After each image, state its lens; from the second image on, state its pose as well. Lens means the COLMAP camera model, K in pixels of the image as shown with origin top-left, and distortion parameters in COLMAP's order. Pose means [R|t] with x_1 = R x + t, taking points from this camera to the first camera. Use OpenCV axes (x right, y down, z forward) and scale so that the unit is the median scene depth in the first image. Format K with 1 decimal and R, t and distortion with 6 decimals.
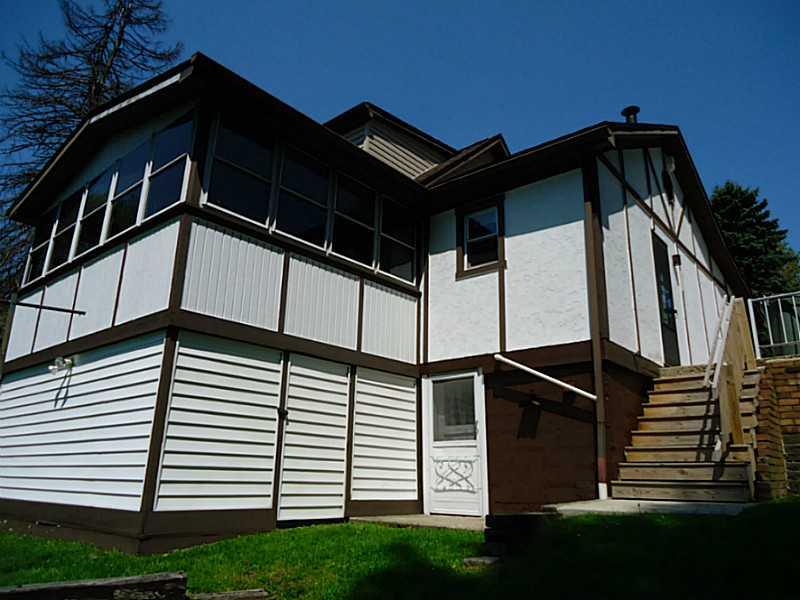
lens RADIAL K [[580.6, 0, 400.0], [0, 580.6, 297.5], [0, 0, 1]] dist [0.000265, -0.003546]
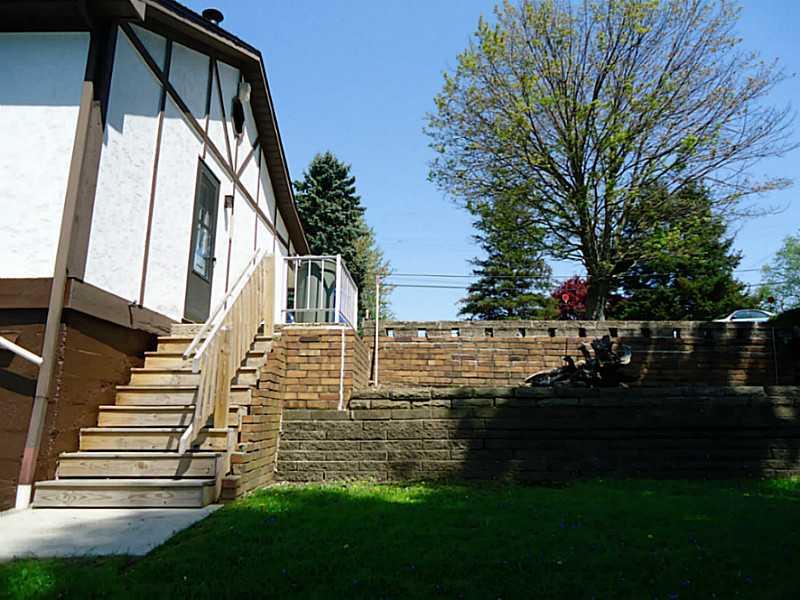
lens RADIAL K [[580.6, 0, 400.0], [0, 580.6, 297.5], [0, 0, 1]] dist [0.000265, -0.003546]
pose [[0.785236, 0.109765, 0.609390, 0.212941], [-0.167641, 0.985093, 0.038578, 0.000710], [-0.596072, -0.132452, 0.791931, 0.185617]]
